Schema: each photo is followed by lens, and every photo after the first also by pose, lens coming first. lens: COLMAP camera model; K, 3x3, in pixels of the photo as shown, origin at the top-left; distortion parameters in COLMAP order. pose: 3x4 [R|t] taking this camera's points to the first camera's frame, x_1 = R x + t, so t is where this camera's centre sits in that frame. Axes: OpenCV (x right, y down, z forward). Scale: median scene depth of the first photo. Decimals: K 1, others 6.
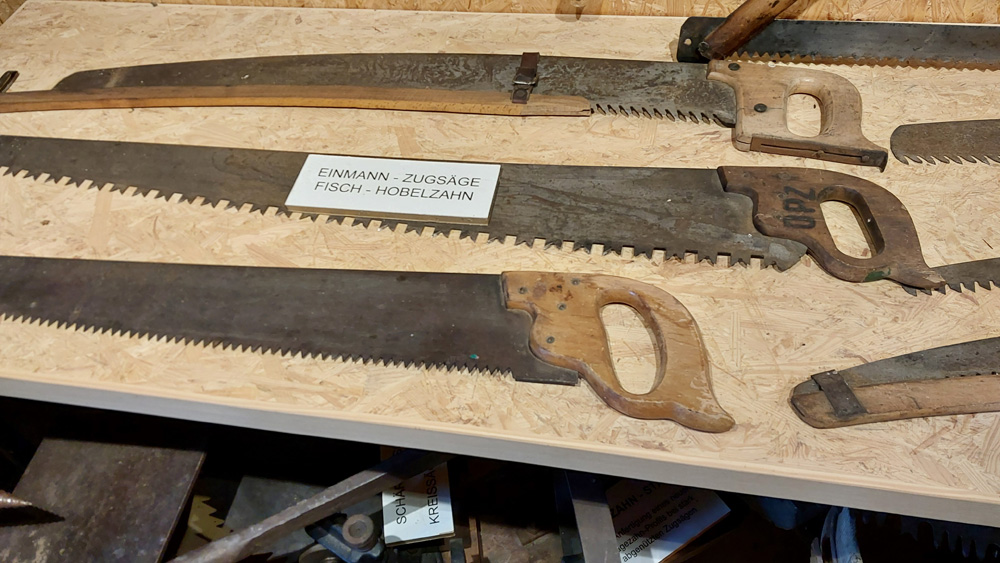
lens RADIAL K [[798.7, 0, 500.0], [0, 798.7, 281.5], [0, 0, 1]] dist [0.016593, -0.002430]
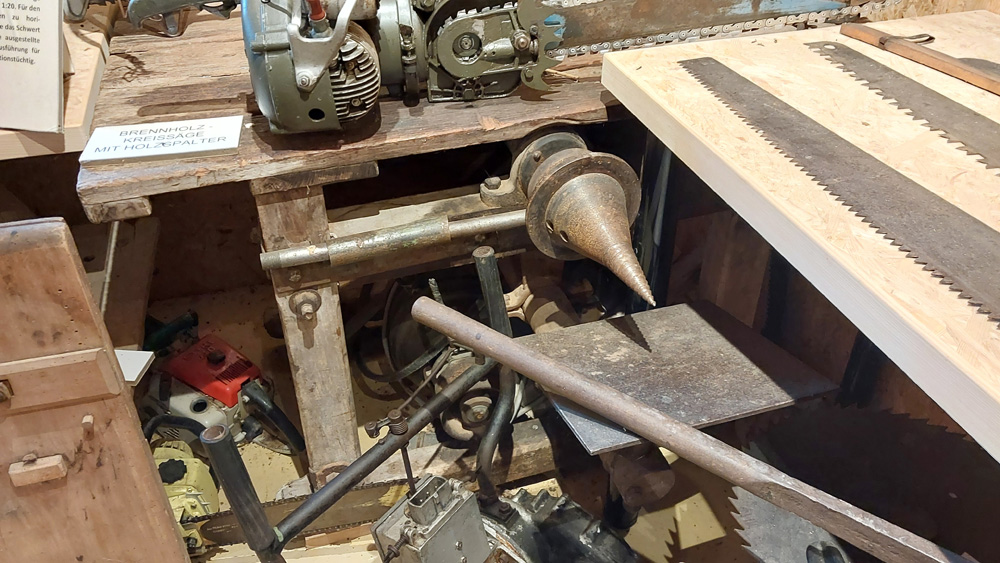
lens RADIAL K [[798.7, 0, 500.0], [0, 798.7, 281.5], [0, 0, 1]] dist [0.016593, -0.002430]
pose [[0.469864, 0.565522, -0.677800, 0.011832], [-0.717938, 0.691572, 0.079324, 0.313446], [0.513608, 0.449347, 0.730954, 0.118620]]
